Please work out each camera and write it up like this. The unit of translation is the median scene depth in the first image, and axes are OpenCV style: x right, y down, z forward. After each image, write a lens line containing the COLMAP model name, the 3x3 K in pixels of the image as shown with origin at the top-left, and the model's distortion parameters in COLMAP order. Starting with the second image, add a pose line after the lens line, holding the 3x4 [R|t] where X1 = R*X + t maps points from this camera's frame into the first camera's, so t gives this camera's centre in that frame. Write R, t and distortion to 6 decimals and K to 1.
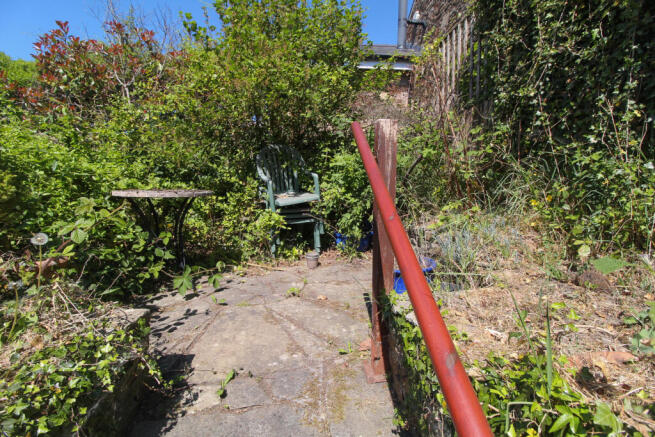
lens RADIAL K [[302.5, 0, 330.2], [0, 302.5, 217.6], [0, 0, 1]] dist [0.001902, -0.015632]
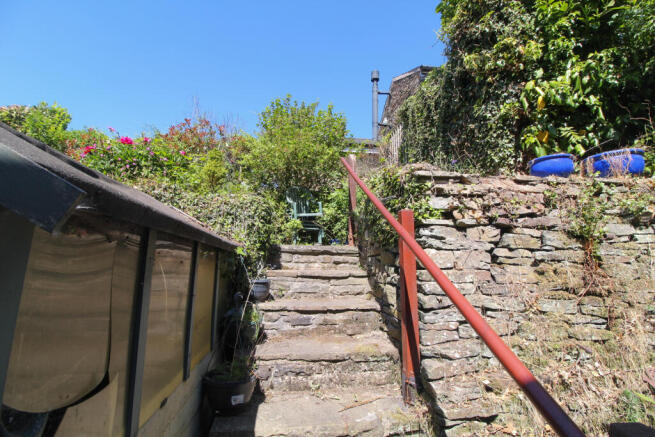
lens RADIAL K [[302.5, 0, 330.2], [0, 302.5, 217.6], [0, 0, 1]] dist [0.001902, -0.015632]
pose [[0.999347, 0.015838, 0.032472, -0.045260], [-0.006614, 0.963802, -0.266536, 0.406606], [-0.035518, 0.266147, 0.963278, -0.646638]]
